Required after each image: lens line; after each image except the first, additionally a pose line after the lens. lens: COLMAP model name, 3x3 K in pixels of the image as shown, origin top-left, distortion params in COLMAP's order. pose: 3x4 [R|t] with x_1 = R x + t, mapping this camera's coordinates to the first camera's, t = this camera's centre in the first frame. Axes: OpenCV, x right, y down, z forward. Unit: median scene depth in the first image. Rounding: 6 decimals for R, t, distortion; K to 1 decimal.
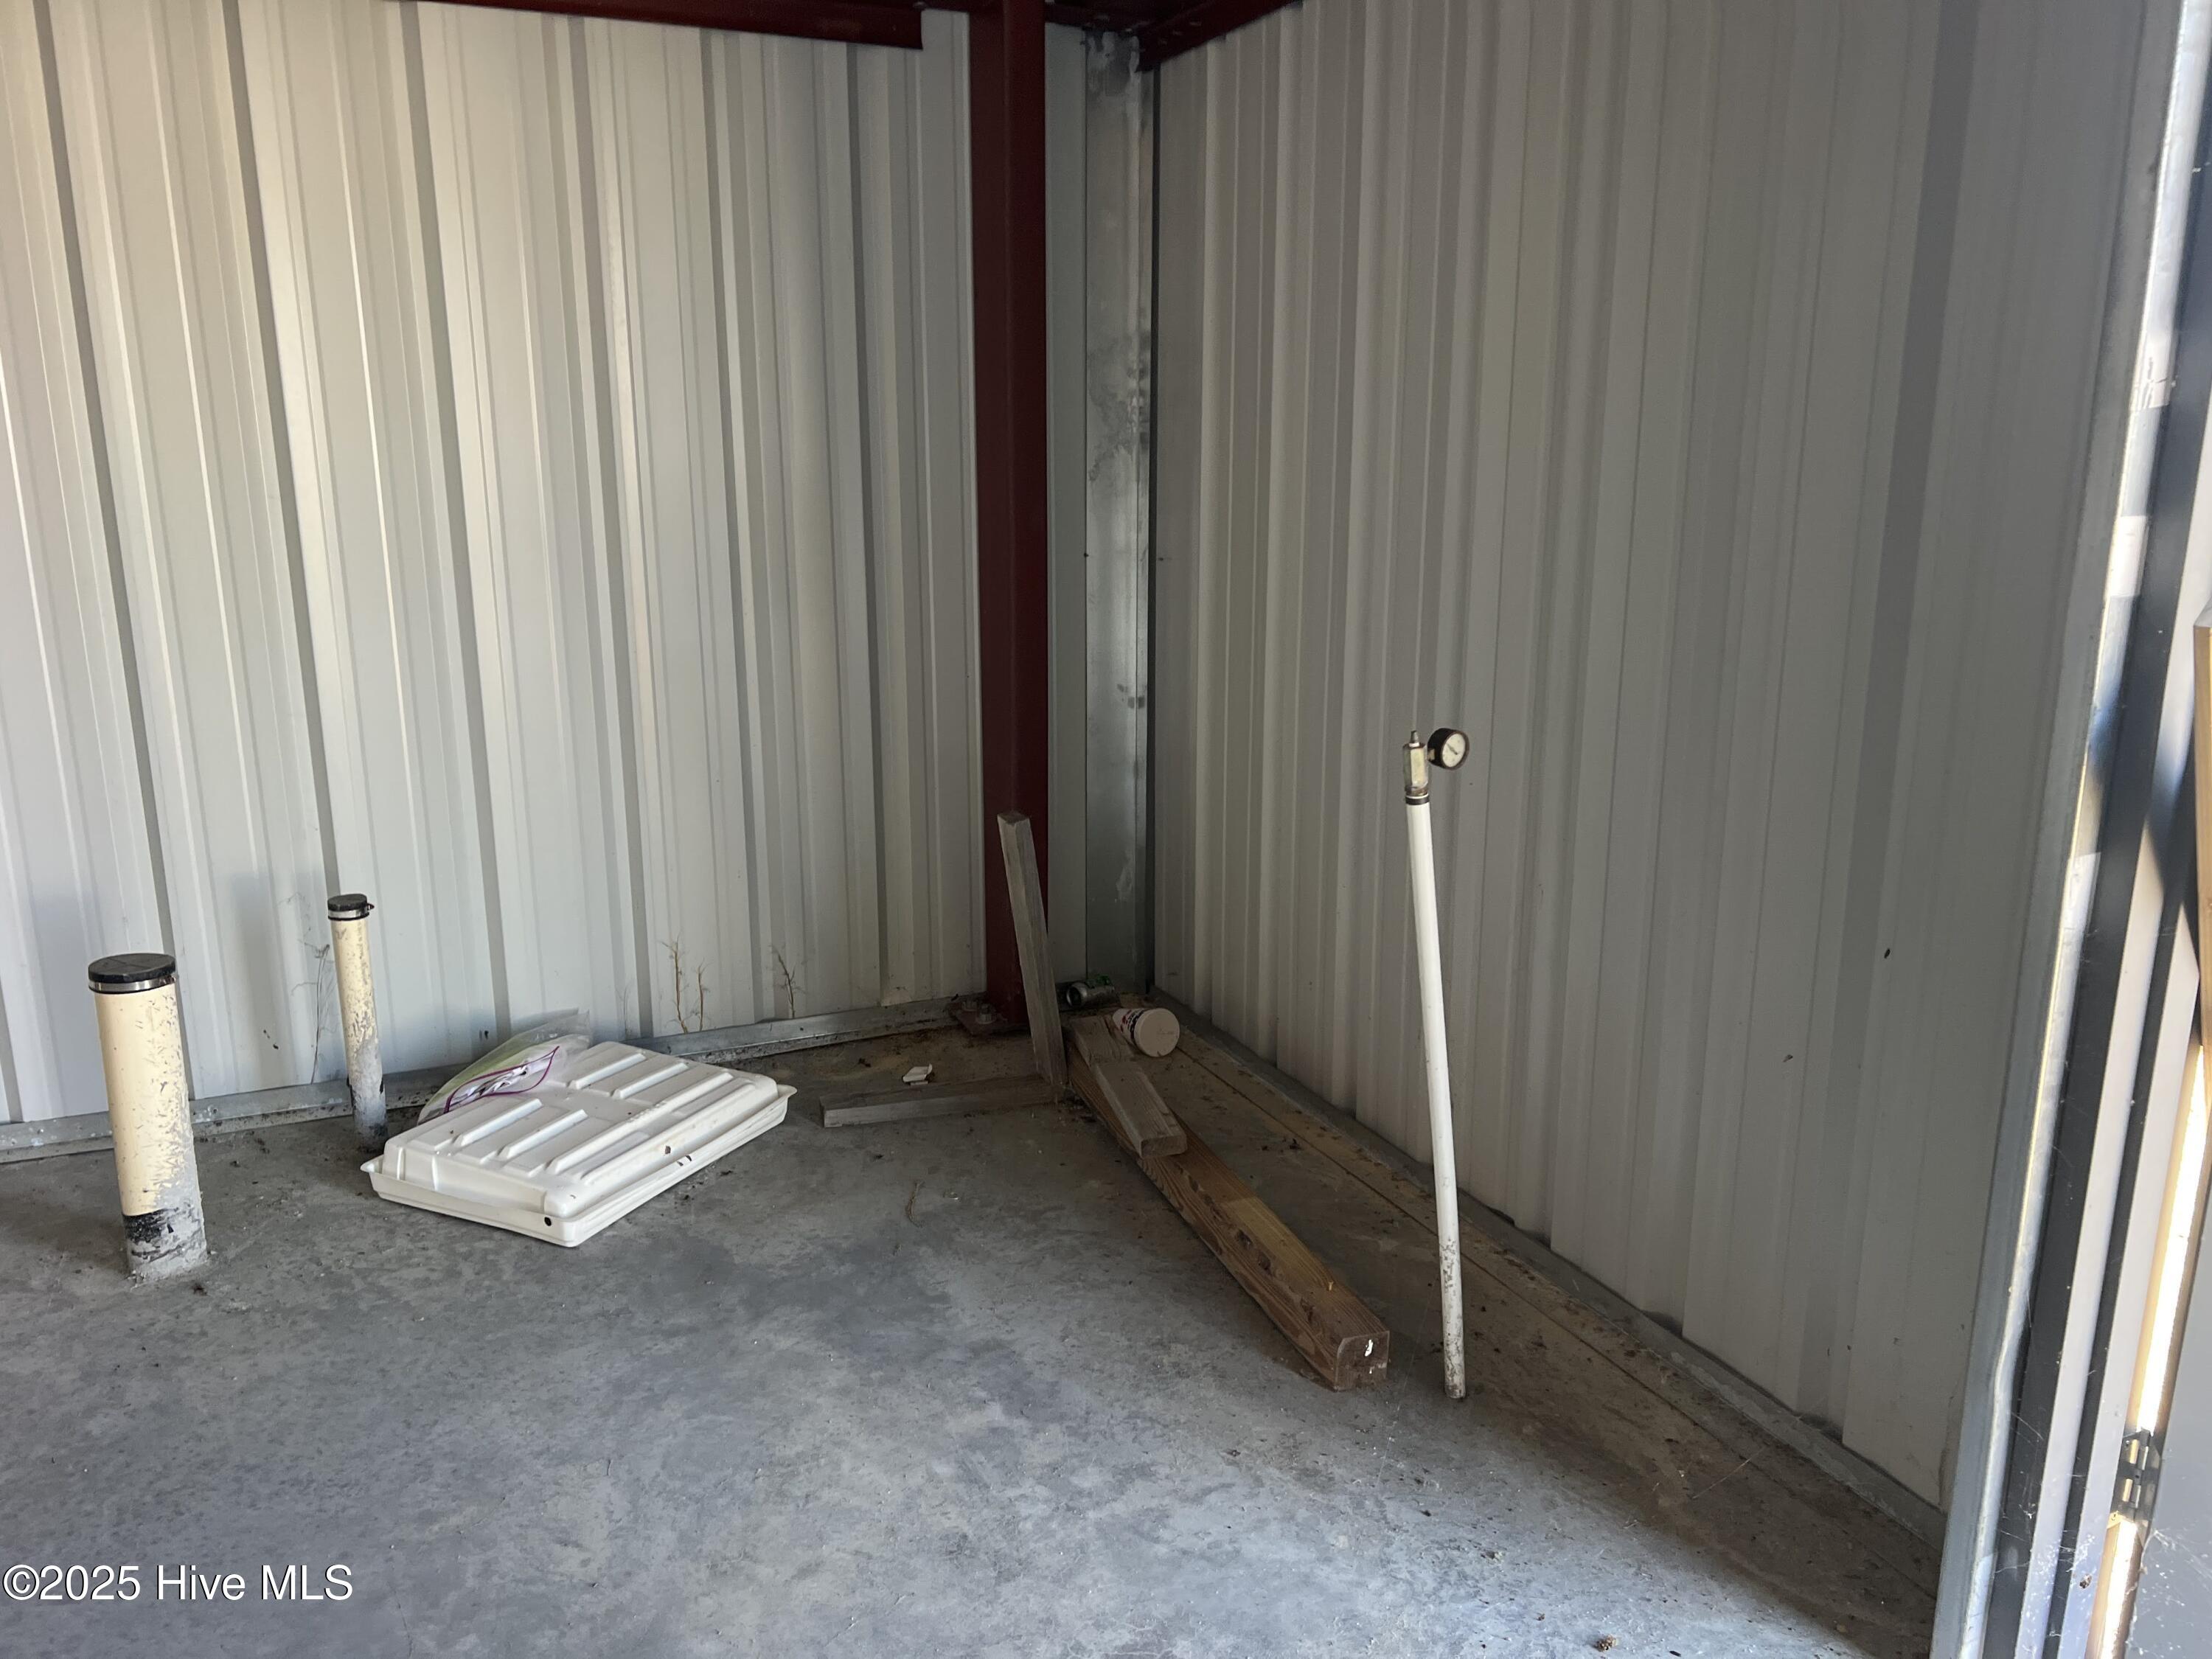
lens RADIAL K [[1667.4, 0, 1107.7], [0, 1667.4, 833.7], [0, 0, 1]] dist [0.059412, -0.062123]
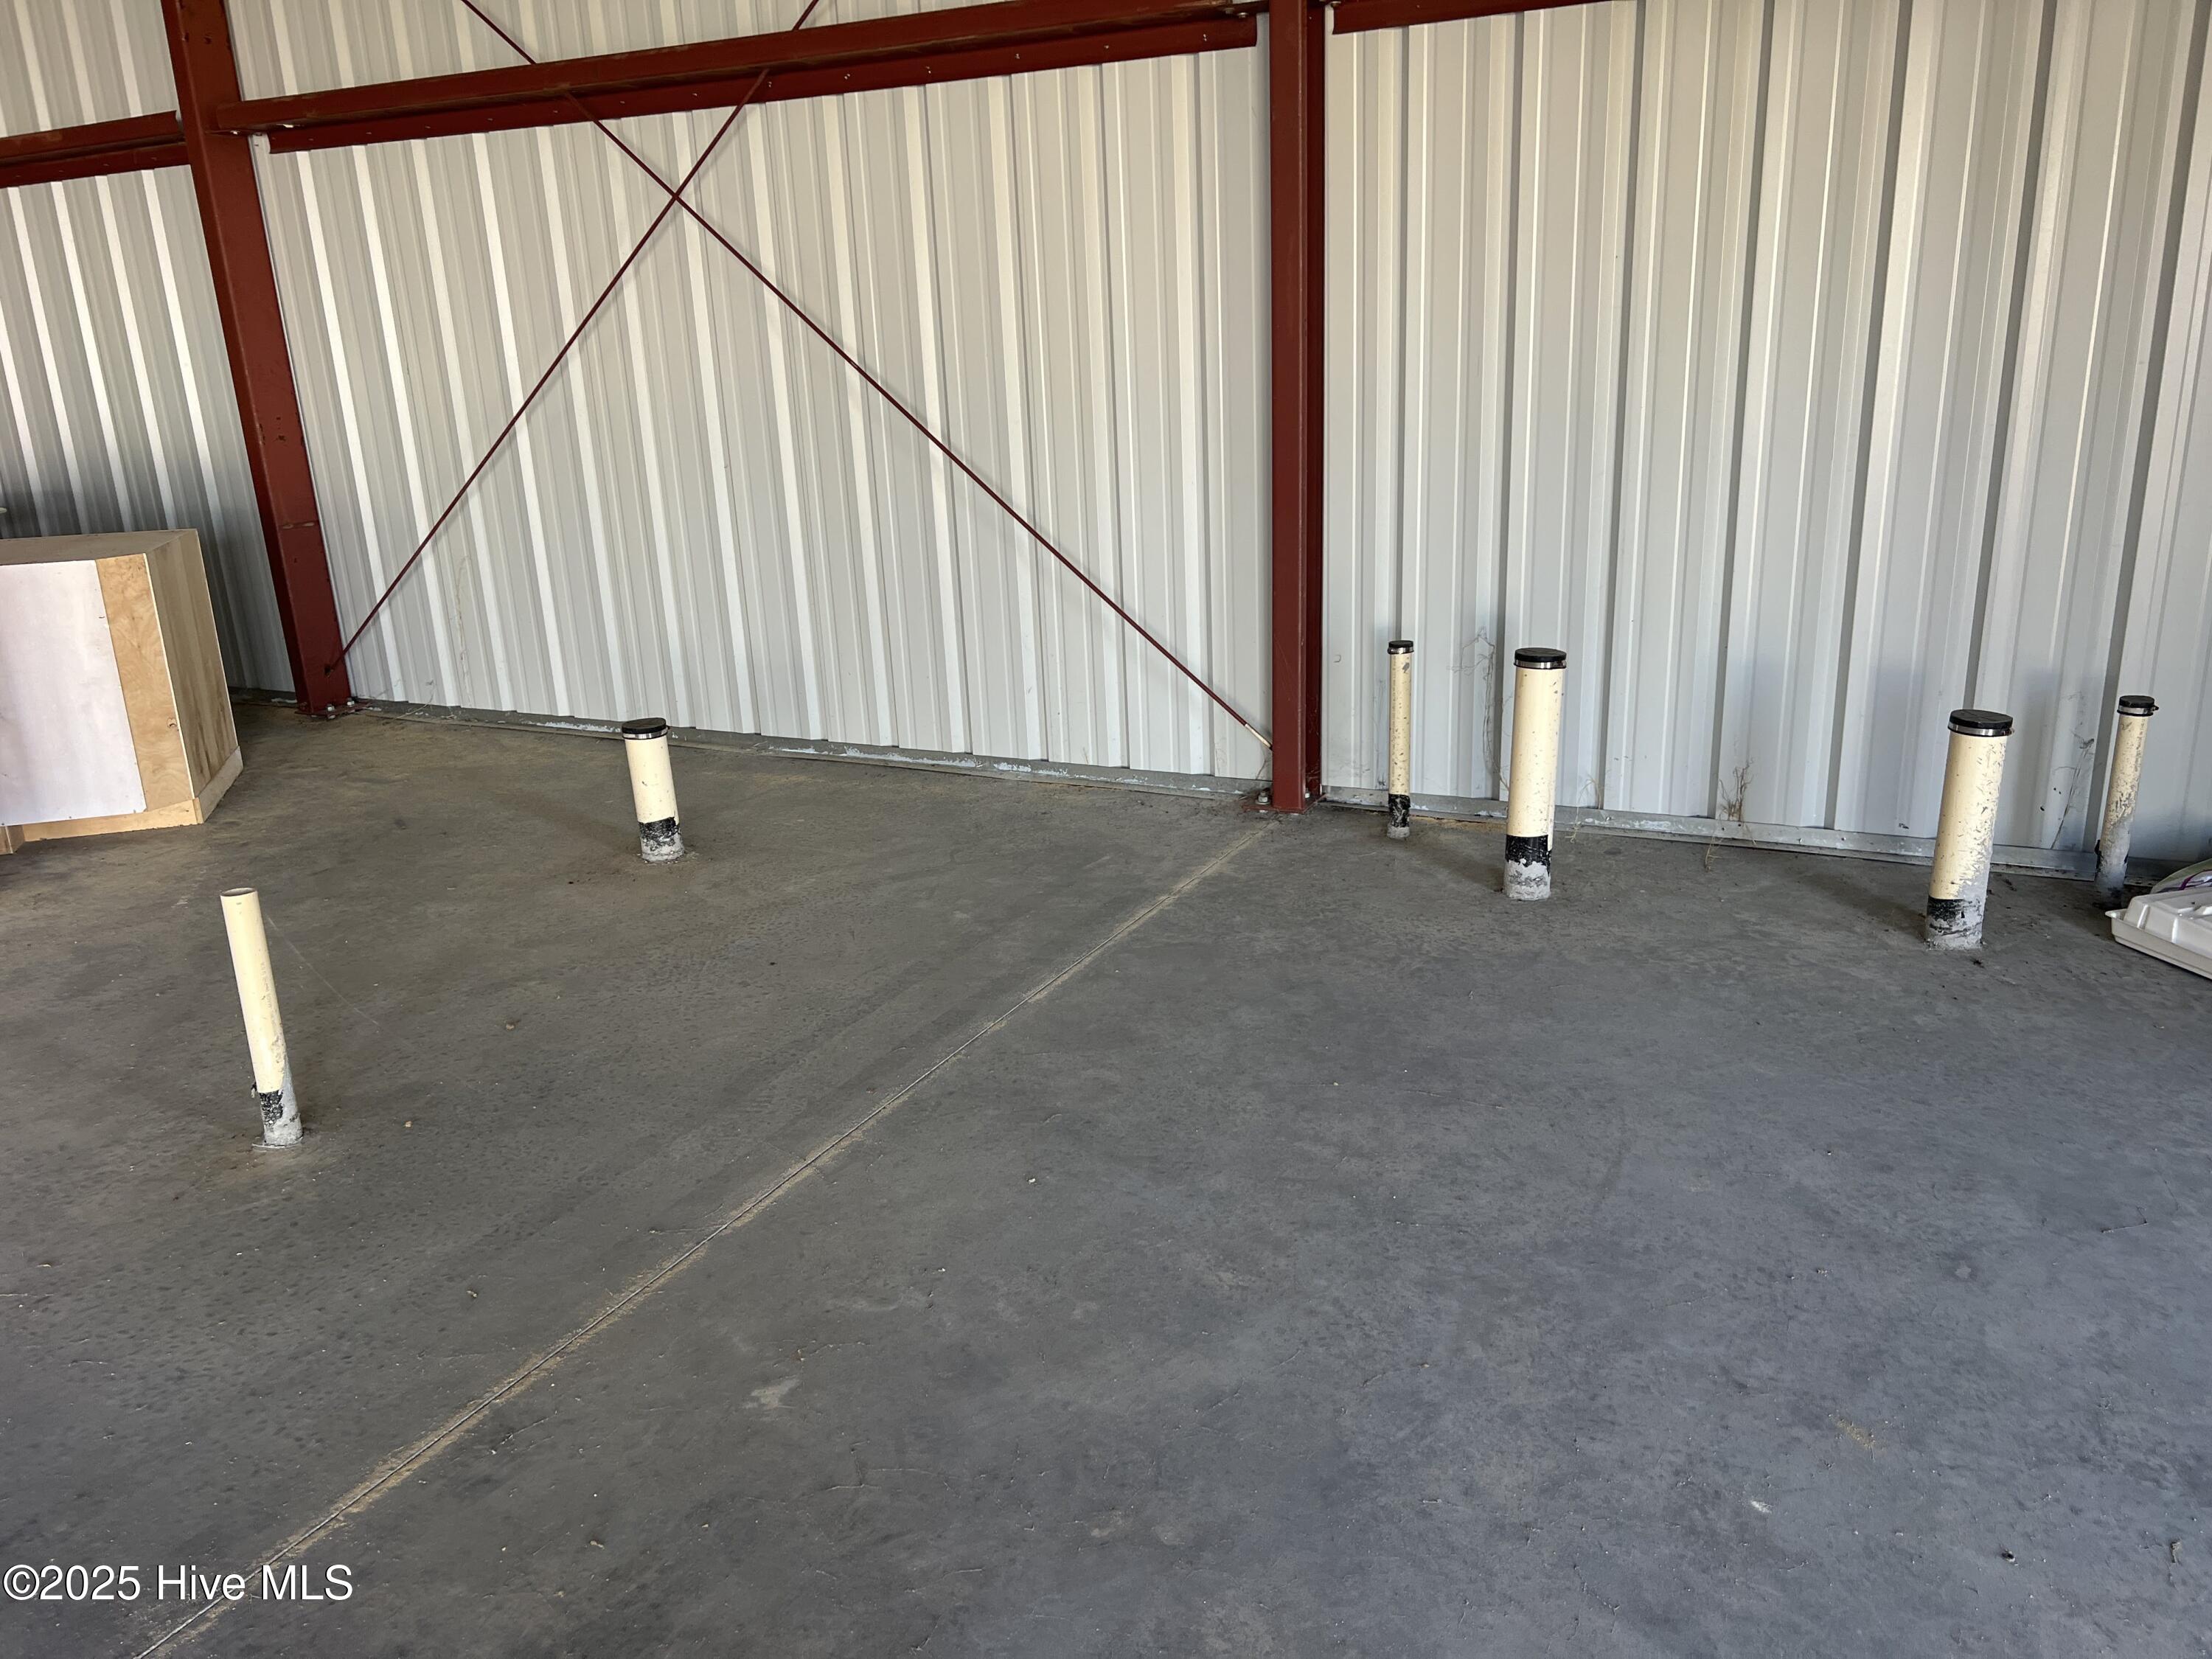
lens RADIAL K [[1667.4, 0, 1166.0], [0, 1667.4, 836.5], [0, 0, 1]] dist [0.059412, -0.062123]
pose [[0.656794, 0.204838, -0.725715, -0.007677], [-0.147172, 0.978712, 0.143053, 0.072800], [0.739569, 0.012848, 0.672958, -0.379848]]
